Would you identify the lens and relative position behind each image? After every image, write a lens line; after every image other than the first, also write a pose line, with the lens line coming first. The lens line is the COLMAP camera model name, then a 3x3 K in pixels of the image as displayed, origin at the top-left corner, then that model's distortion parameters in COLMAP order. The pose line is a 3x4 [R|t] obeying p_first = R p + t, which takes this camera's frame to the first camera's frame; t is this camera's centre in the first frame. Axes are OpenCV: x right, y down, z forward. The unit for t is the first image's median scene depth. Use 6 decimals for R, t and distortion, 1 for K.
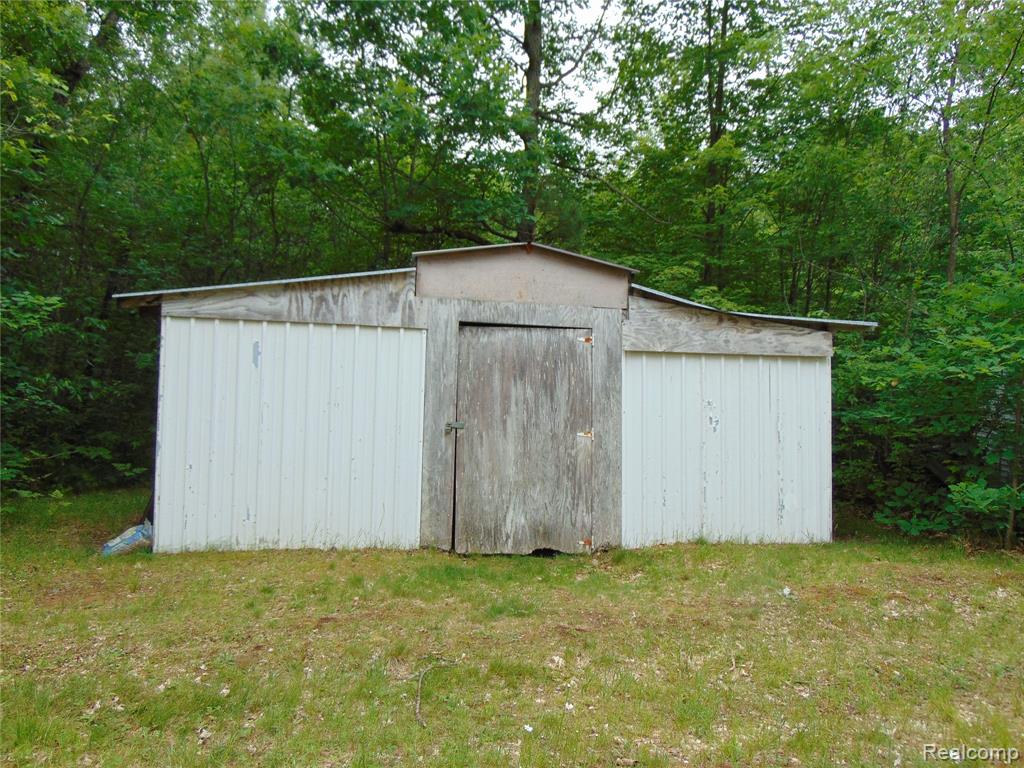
lens RADIAL K [[773.9, 0, 507.4], [0, 773.9, 385.9], [0, 0, 1]] dist [0.006921, 0.004792]
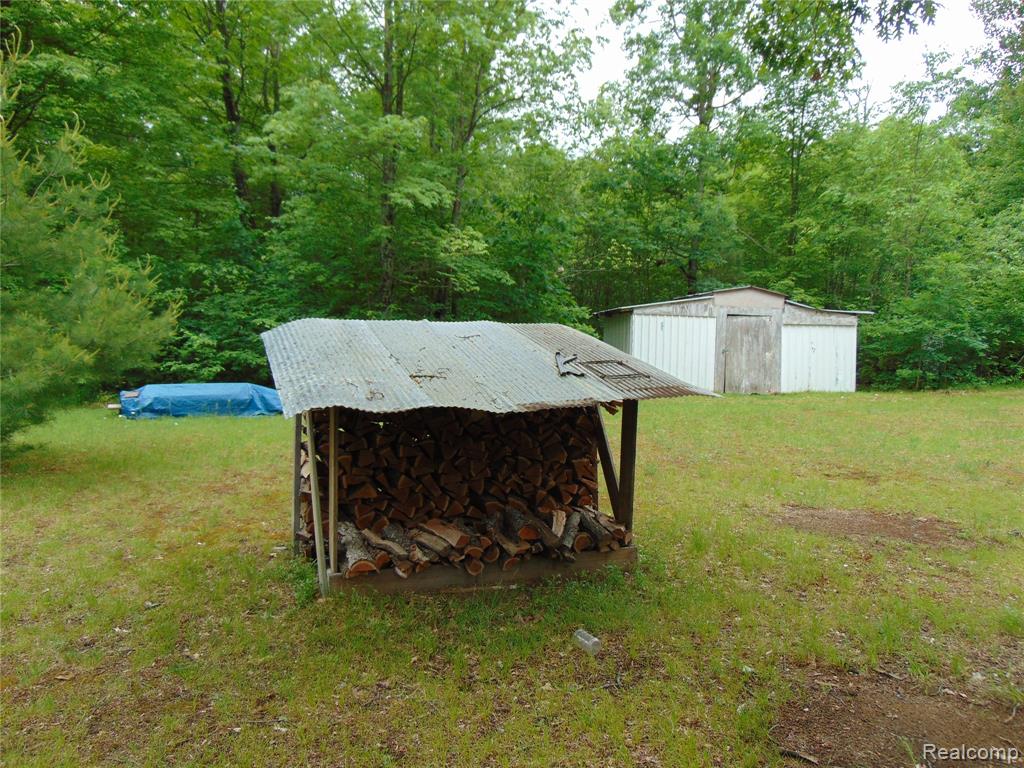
lens RADIAL K [[773.9, 0, 516.2], [0, 773.9, 383.1], [0, 0, 1]] dist [0.006921, 0.004792]
pose [[0.999895, -0.002914, -0.014162, -0.785706], [0.003848, 0.997789, 0.066353, -0.021322], [0.013937, -0.066401, 0.997696, -1.854142]]
